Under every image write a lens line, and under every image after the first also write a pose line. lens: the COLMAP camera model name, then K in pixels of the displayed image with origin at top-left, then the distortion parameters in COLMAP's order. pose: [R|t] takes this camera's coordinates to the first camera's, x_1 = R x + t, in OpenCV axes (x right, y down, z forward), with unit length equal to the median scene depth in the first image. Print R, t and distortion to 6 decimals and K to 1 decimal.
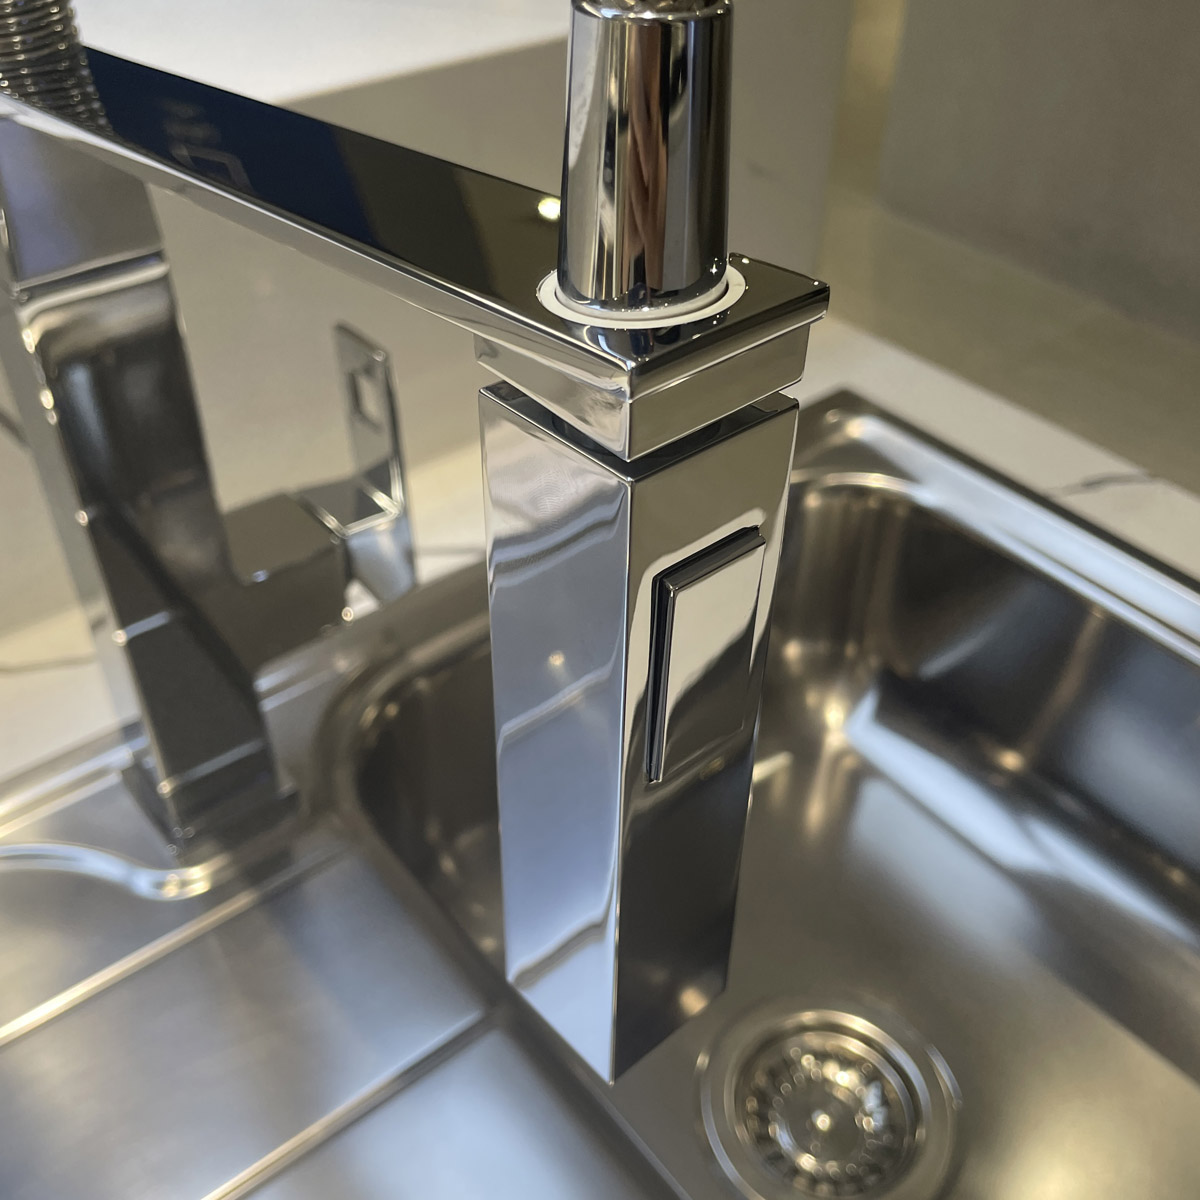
lens RADIAL K [[1211.6, 0, 600.7], [0, 1211.6, 604.0], [0, 0, 1]] dist [0.035916, 0.000000]
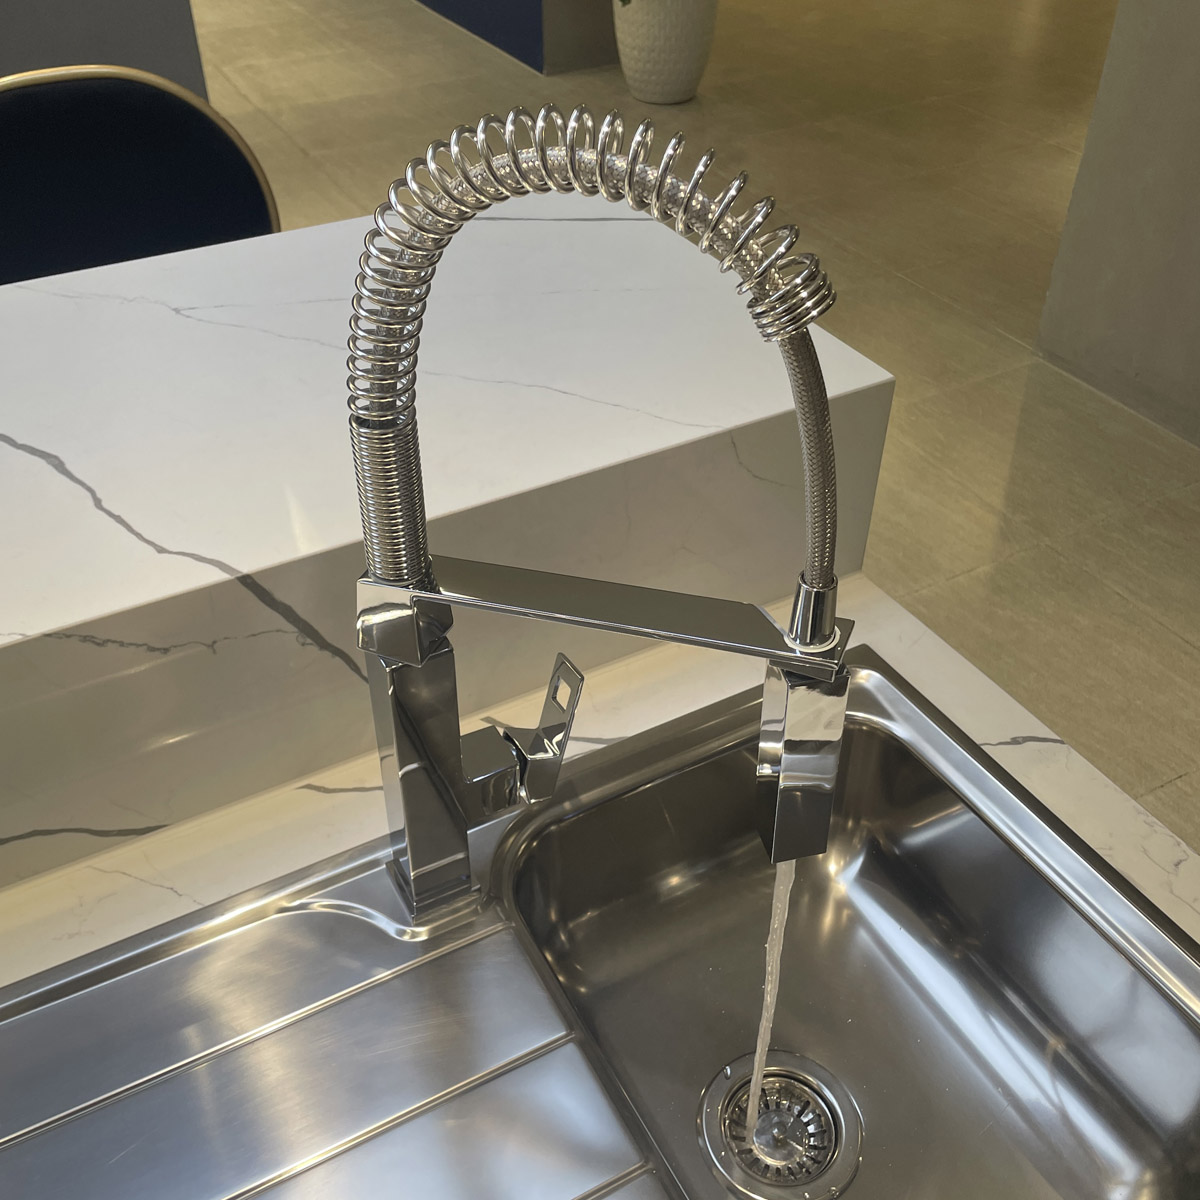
lens RADIAL K [[1211.6, 0, 615.1], [0, 1211.6, 589.1], [0, 0, 1]] dist [0.035916, 0.000000]
pose [[0.983680, 0.113810, -0.139362, 0.132132], [-0.116306, 0.993164, -0.009872, -0.269268], [0.137286, 0.025920, 0.990192, -0.693418]]
